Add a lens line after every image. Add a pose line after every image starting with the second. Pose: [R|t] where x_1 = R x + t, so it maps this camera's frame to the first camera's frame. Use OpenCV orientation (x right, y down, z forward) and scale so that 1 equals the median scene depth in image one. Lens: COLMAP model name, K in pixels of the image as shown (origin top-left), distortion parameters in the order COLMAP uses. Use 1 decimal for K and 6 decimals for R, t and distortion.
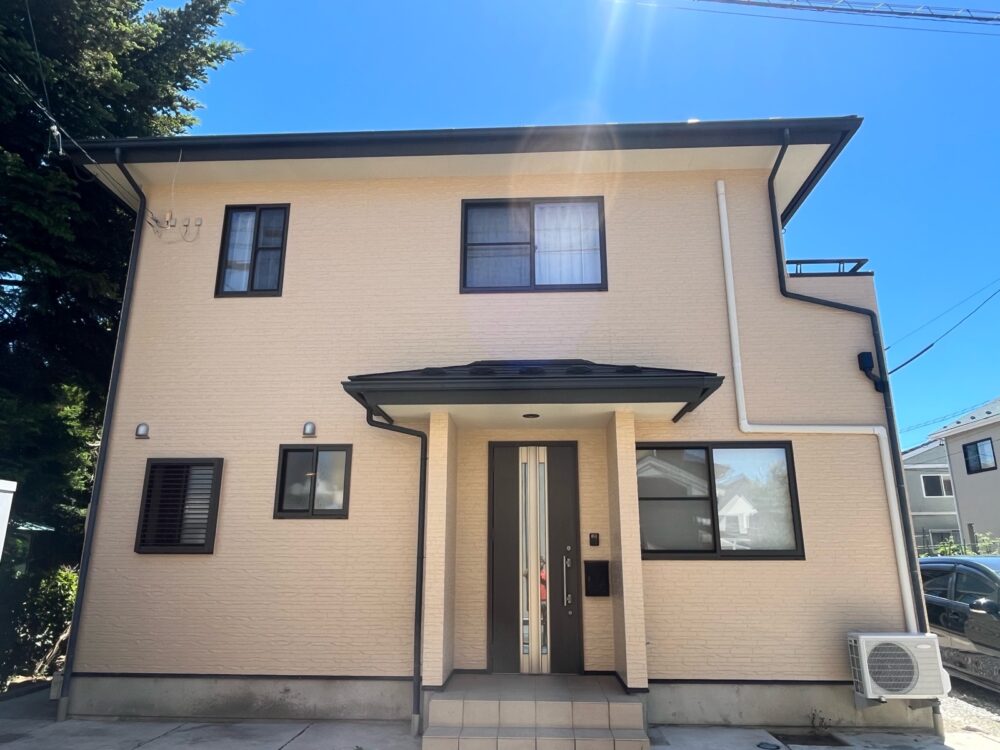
lens RADIAL K [[676.4, 0, 492.1], [0, 676.4, 373.1], [0, 0, 1]] dist [-0.009204, 0.000632]
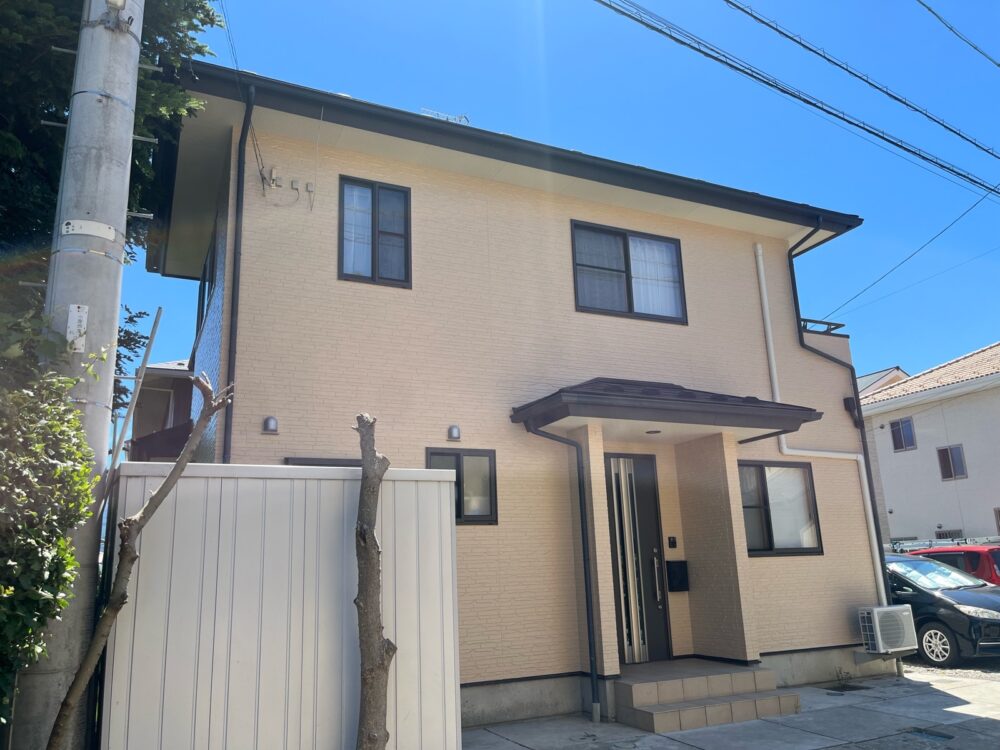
lens RADIAL K [[771.4, 0, 498.7], [0, 771.4, 382.6], [0, 0, 1]] dist [0.023817, -0.039934]
pose [[0.877202, 0.083049, 0.472884, -0.761221], [-0.090018, 0.995909, -0.007919, 0.014315], [-0.471607, -0.035622, 0.881089, -0.002658]]
